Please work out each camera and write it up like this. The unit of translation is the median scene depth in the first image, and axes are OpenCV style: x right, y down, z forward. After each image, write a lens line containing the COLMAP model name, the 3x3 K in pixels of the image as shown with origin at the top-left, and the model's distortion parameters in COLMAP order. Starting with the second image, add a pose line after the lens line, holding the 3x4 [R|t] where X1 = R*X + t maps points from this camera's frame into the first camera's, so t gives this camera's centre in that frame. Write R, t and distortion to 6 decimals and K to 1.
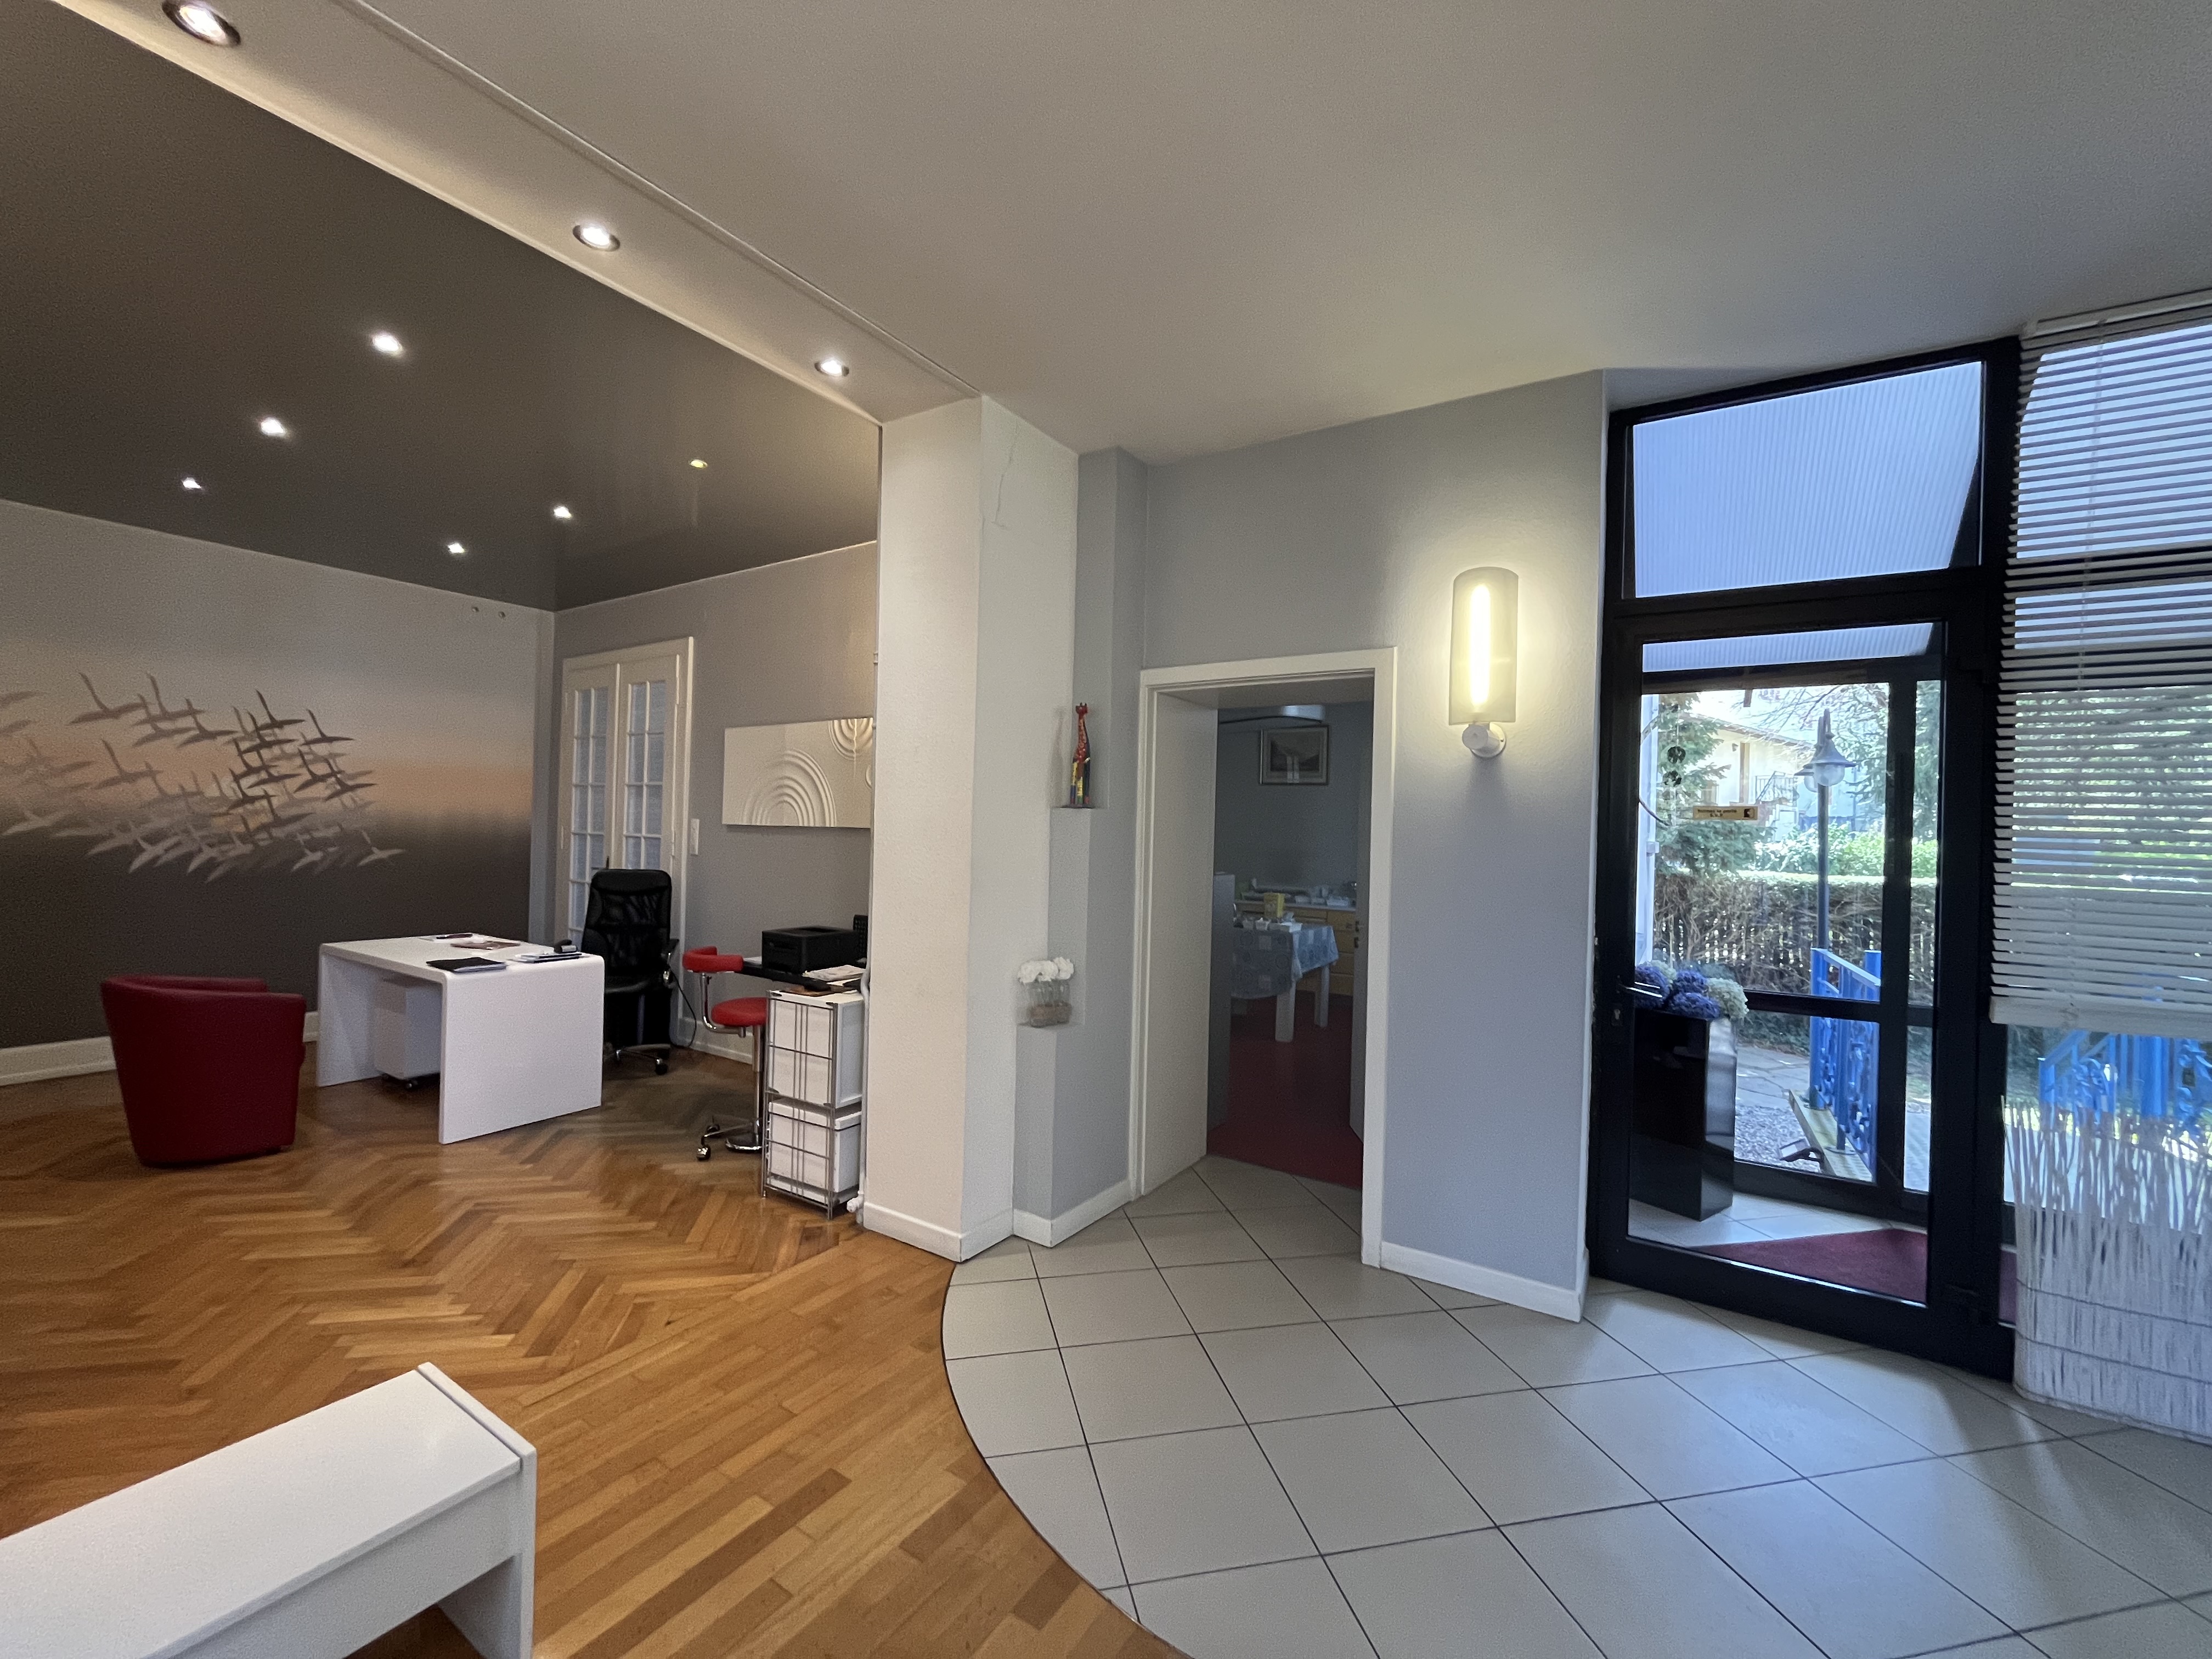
lens RADIAL K [[890.3, 0, 1093.6], [0, 890.3, 825.0], [0, 0, 1]] dist [-0.000811, -0.001051]
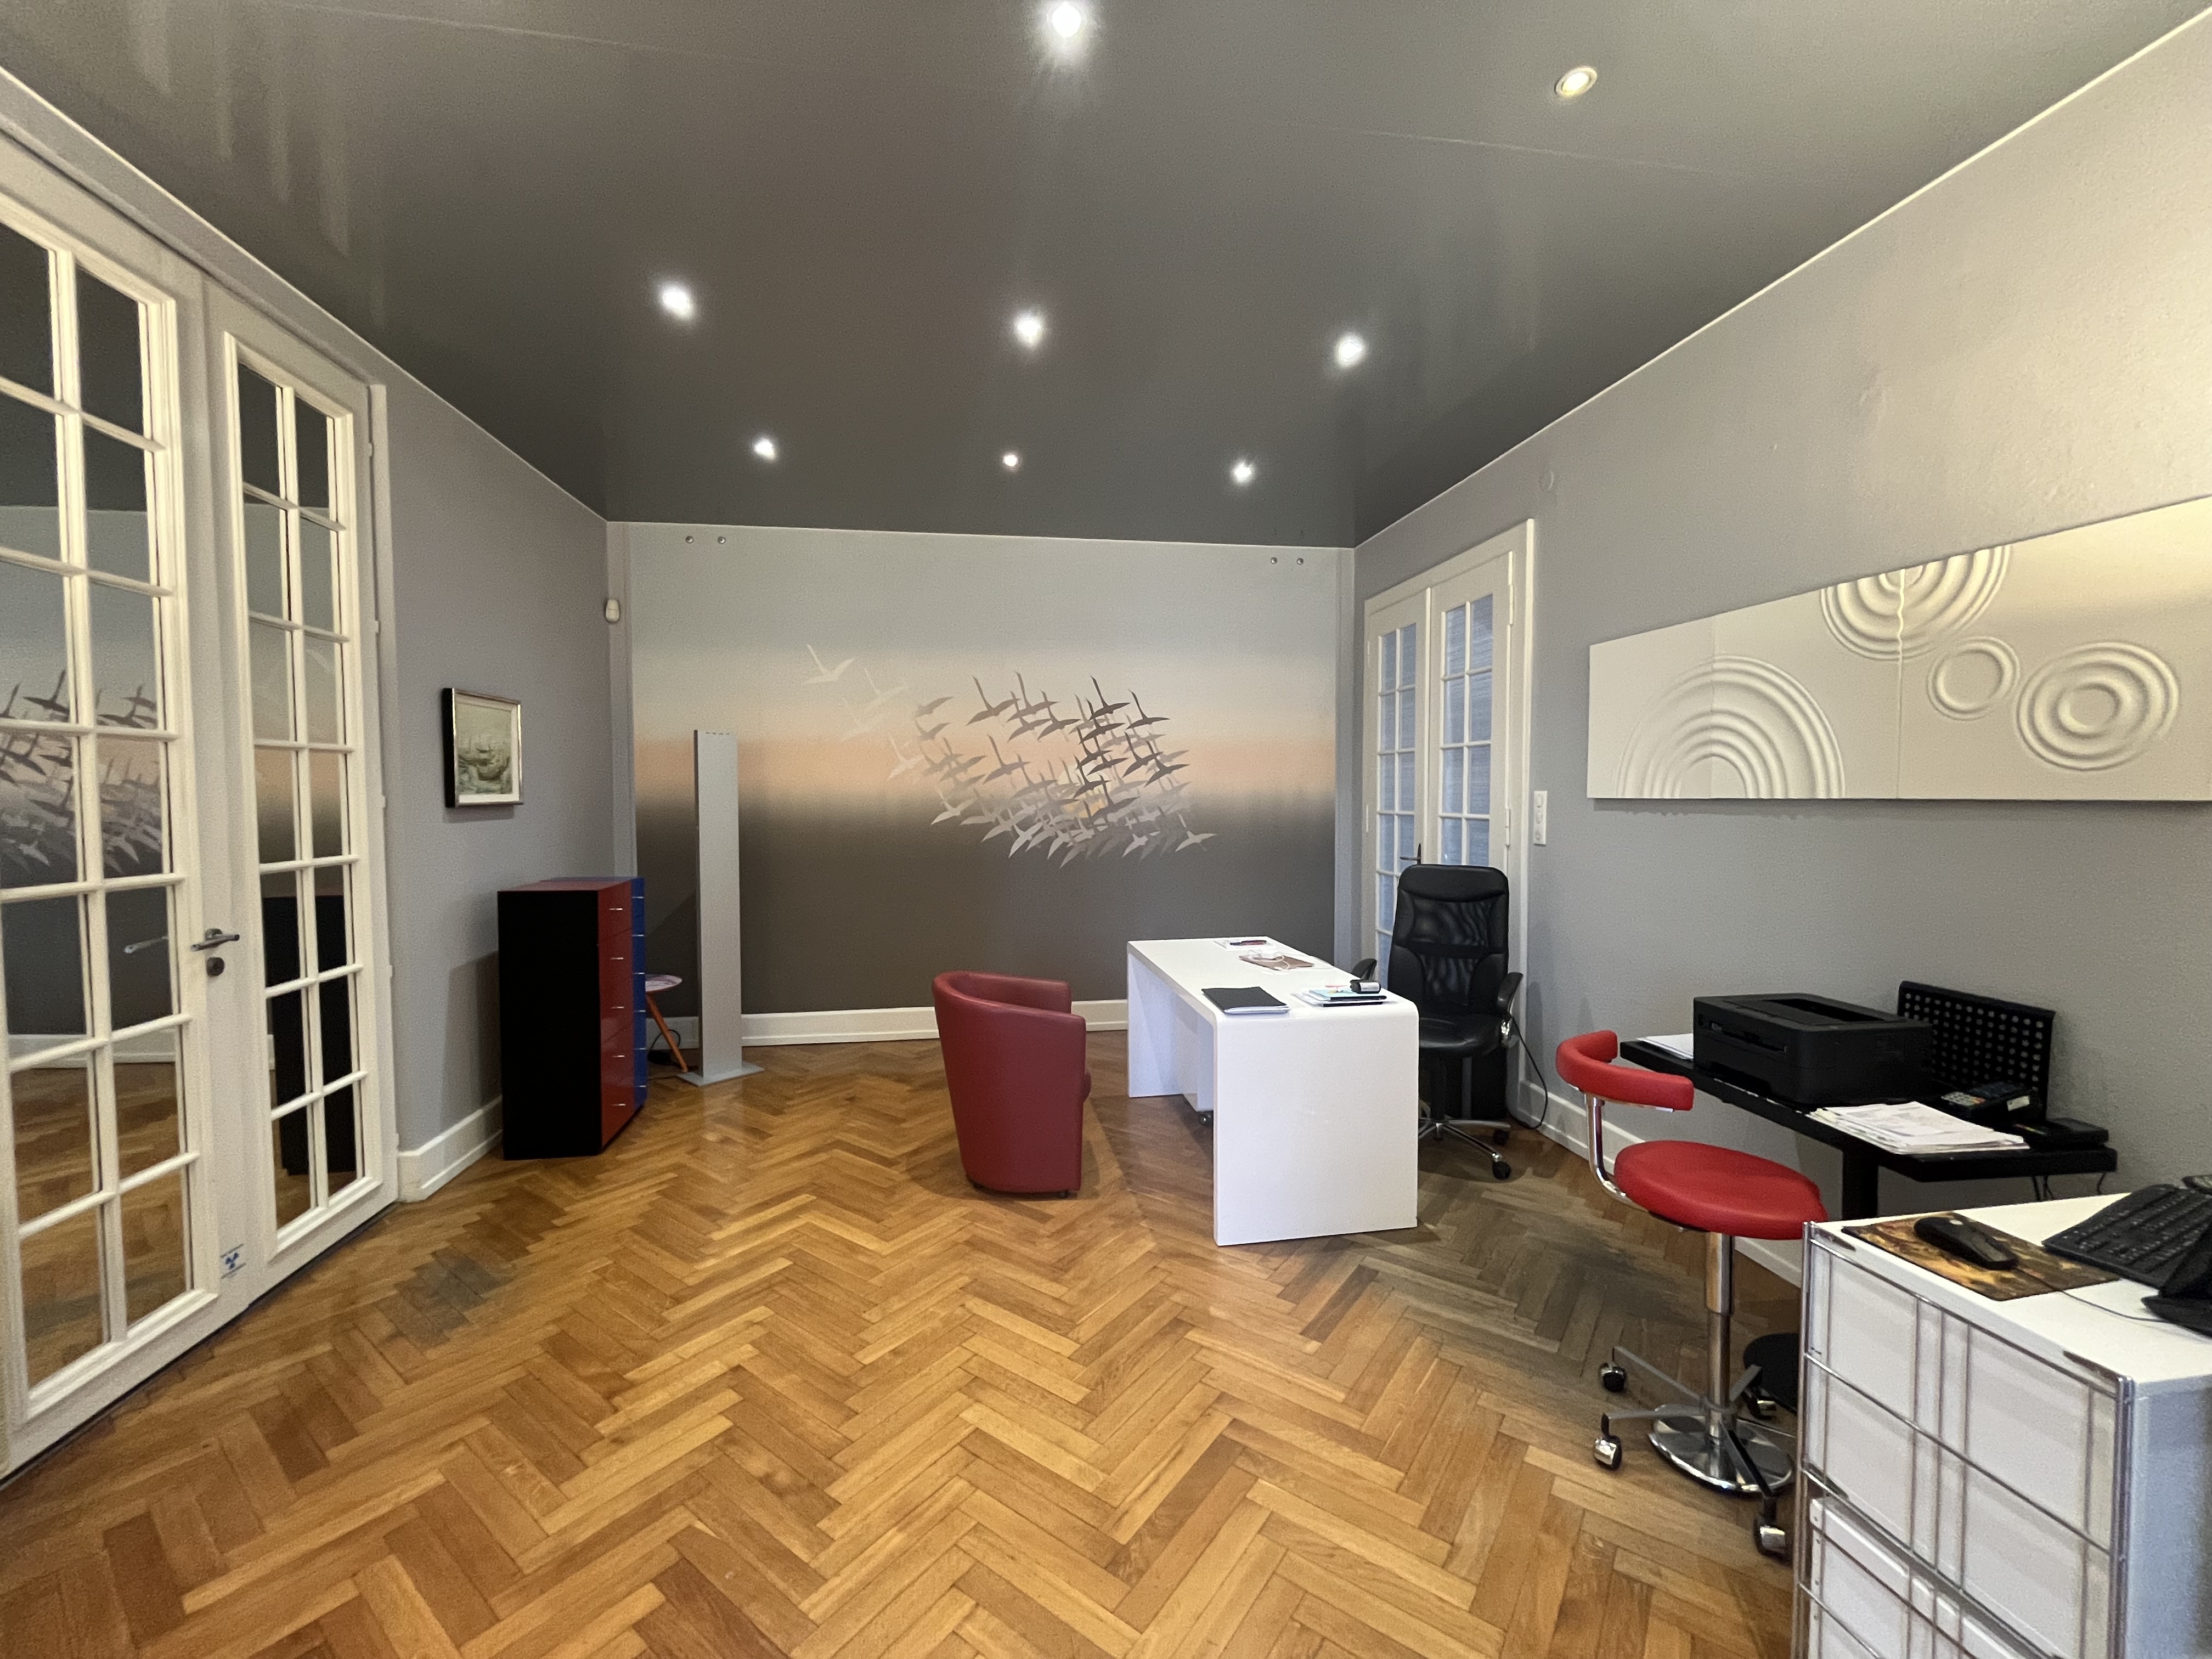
lens RADIAL K [[890.3, 0, 1102.9], [0, 890.3, 830.5], [0, 0, 1]] dist [-0.000811, -0.001051]
pose [[0.667747, 0.001656, -0.744386, -0.186500], [0.026473, 0.999312, 0.025970, -0.003354], [0.743917, -0.037047, 0.667244, 0.338960]]
